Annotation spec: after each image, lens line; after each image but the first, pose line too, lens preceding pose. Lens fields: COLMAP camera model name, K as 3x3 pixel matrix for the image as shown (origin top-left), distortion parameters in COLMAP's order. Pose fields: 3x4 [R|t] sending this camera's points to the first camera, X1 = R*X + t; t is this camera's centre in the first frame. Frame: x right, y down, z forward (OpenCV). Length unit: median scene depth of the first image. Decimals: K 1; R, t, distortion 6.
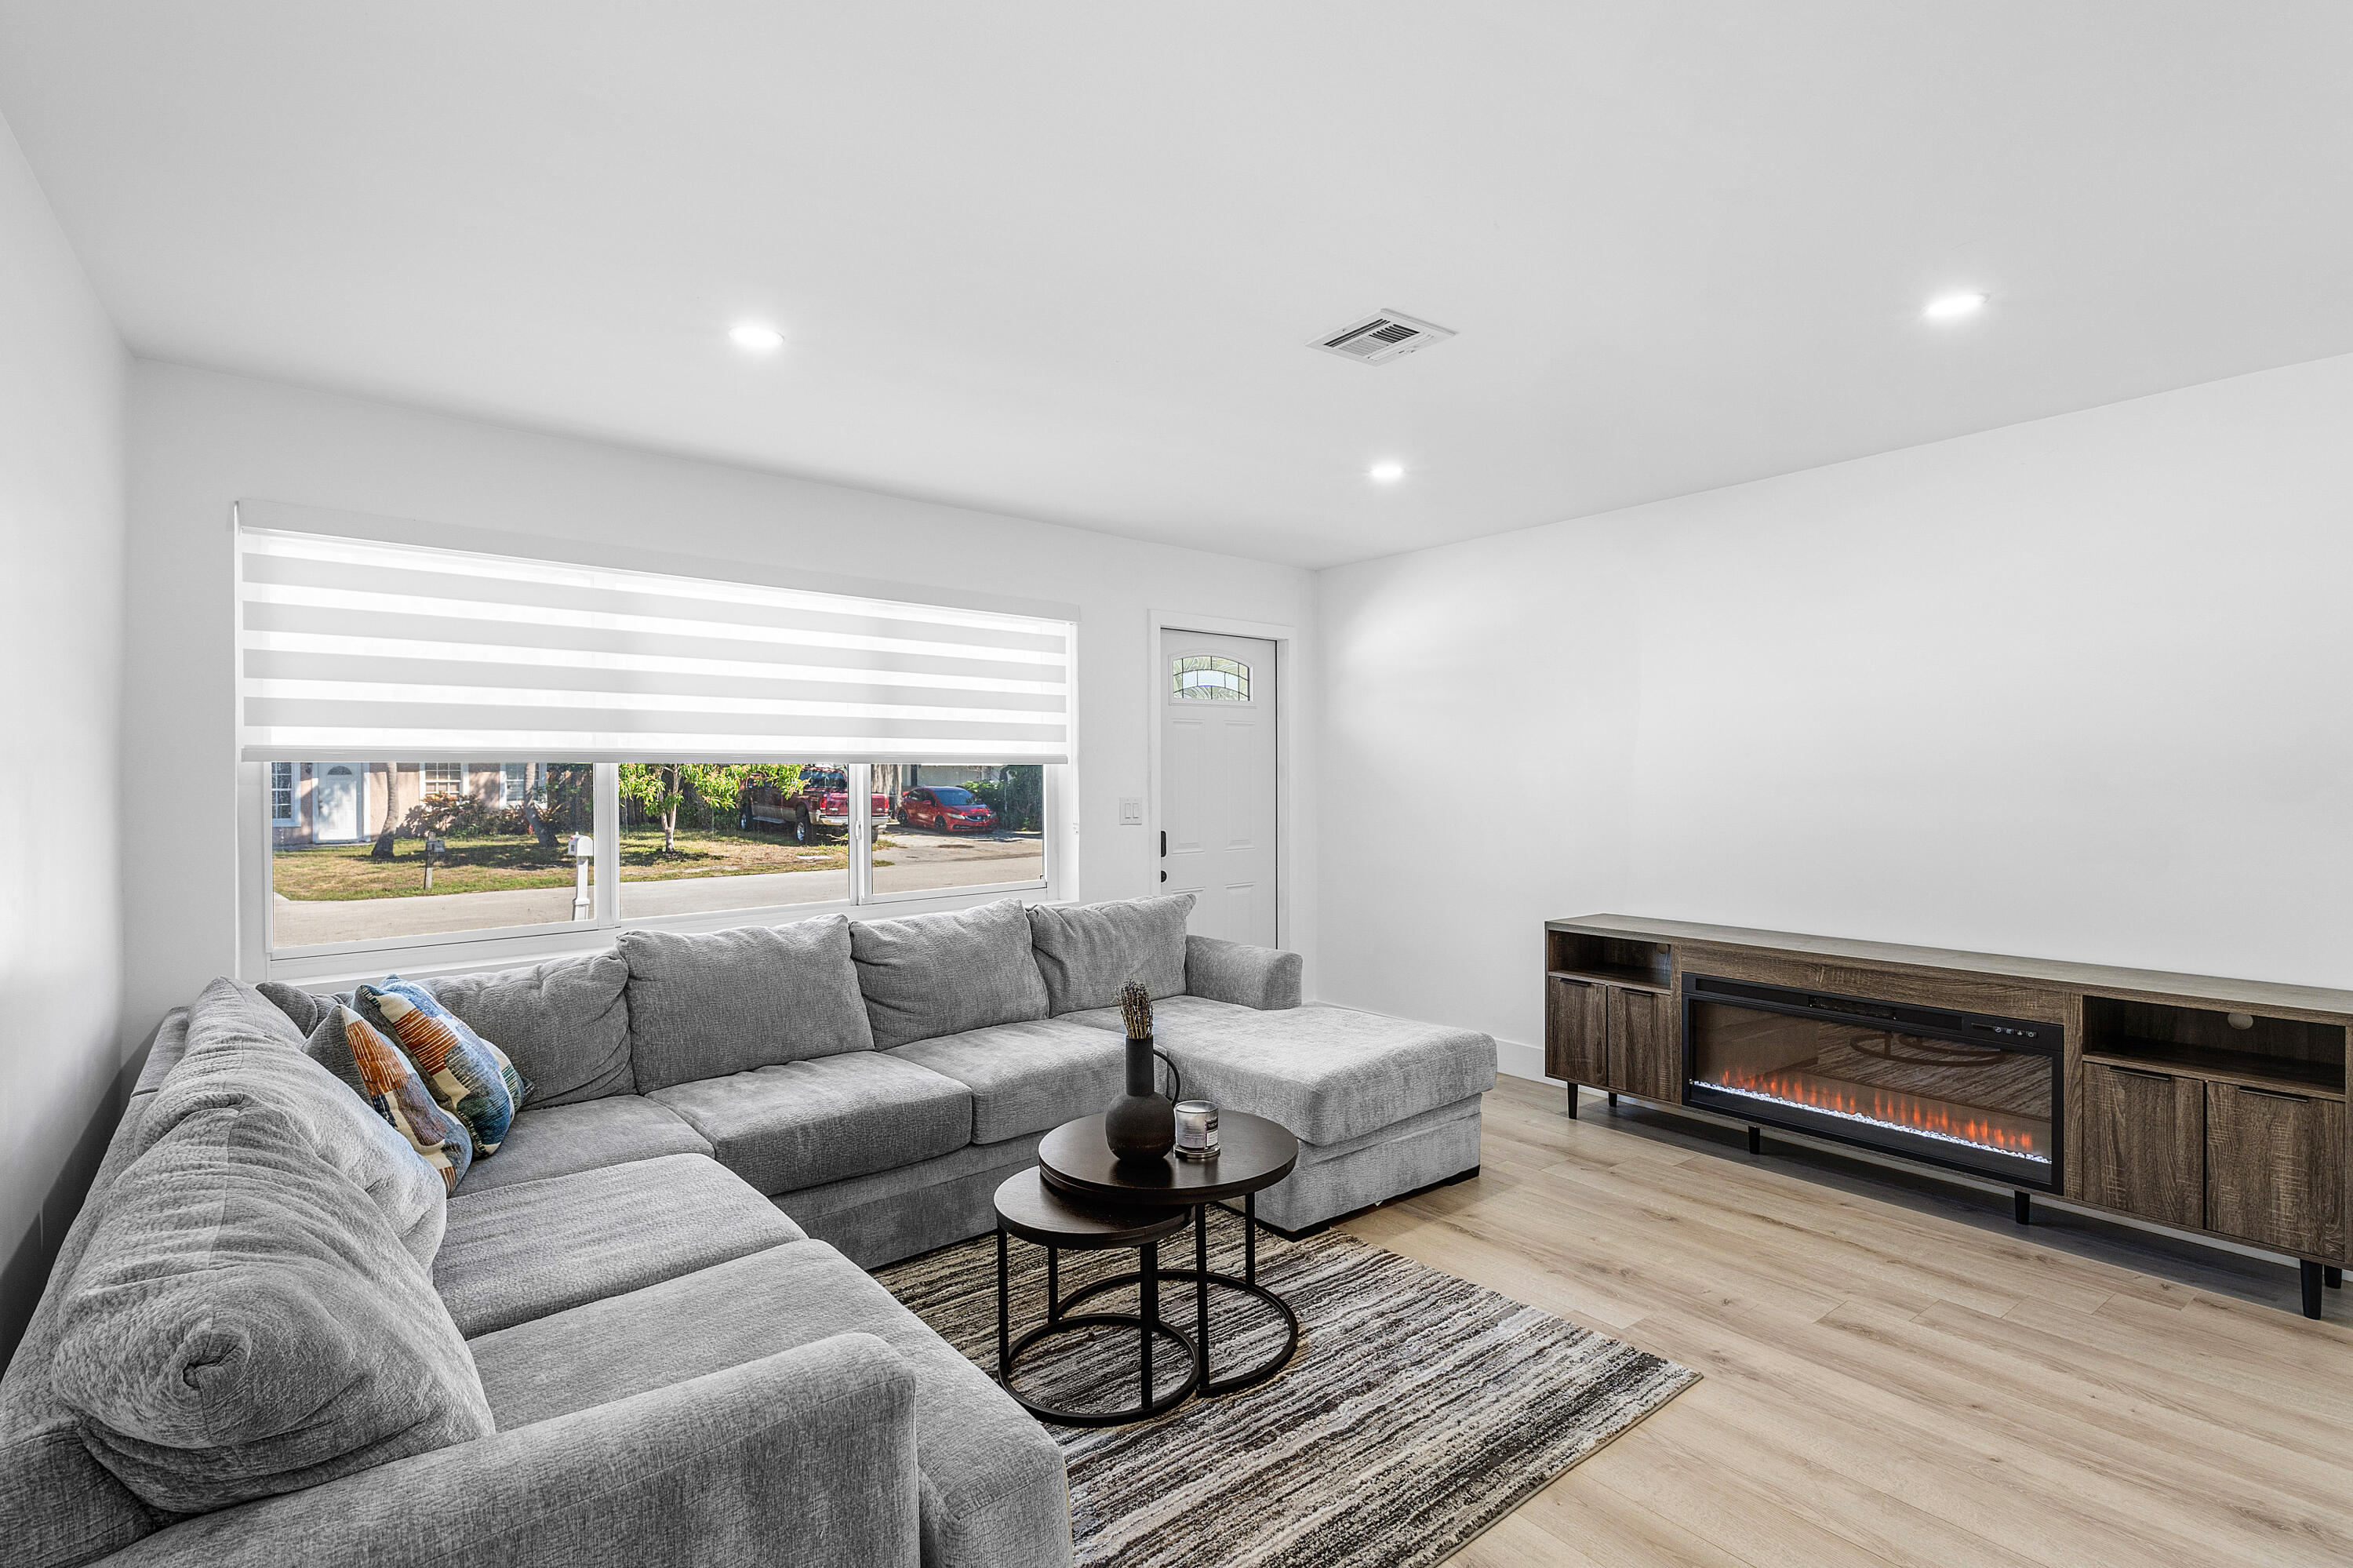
lens RADIAL K [[1158.9, 0, 1173.1], [0, 1158.9, 814.7], [0, 0, 1]] dist [0.002301, -0.000076]
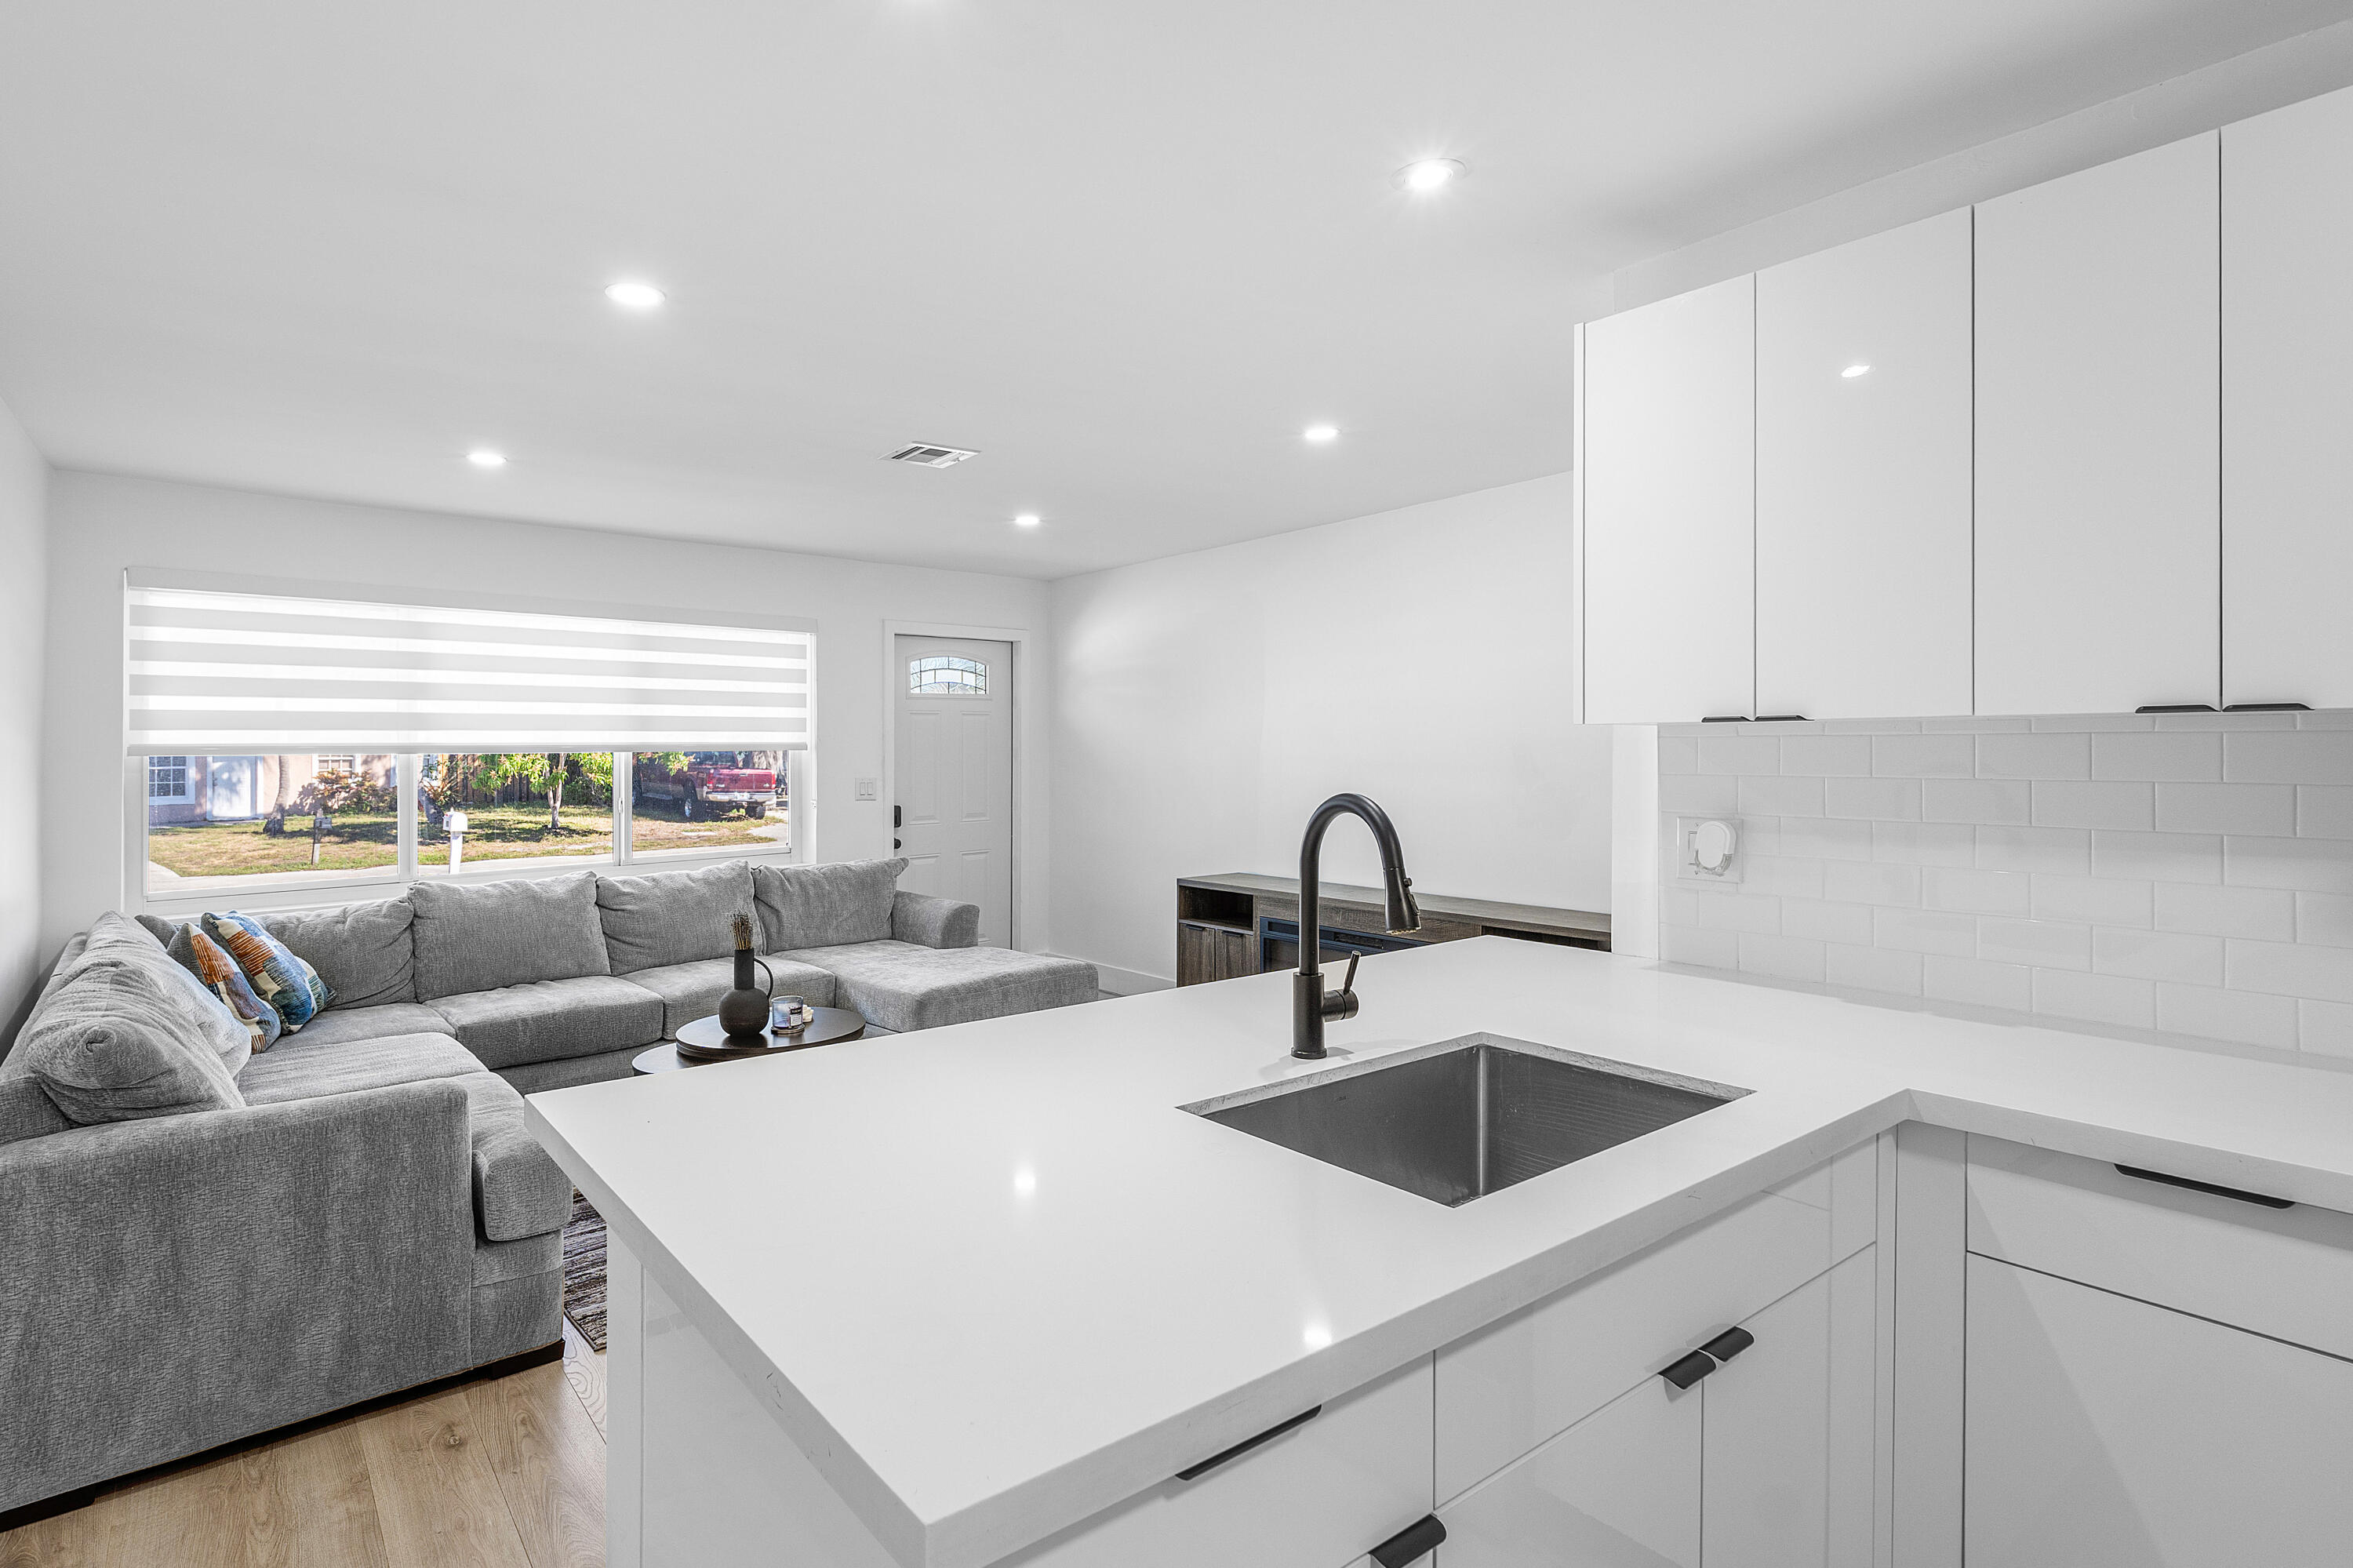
lens RADIAL K [[1226.2, 0, 1094.7], [0, 1226.2, 767.9], [0, 0, 1]] dist [0.004266, -0.001570]
pose [[0.999865, -0.002699, -0.016194, 0.320122], [0.002412, 0.999840, -0.017740, -0.002907], [0.016239, 0.017698, 0.999711, -0.380771]]
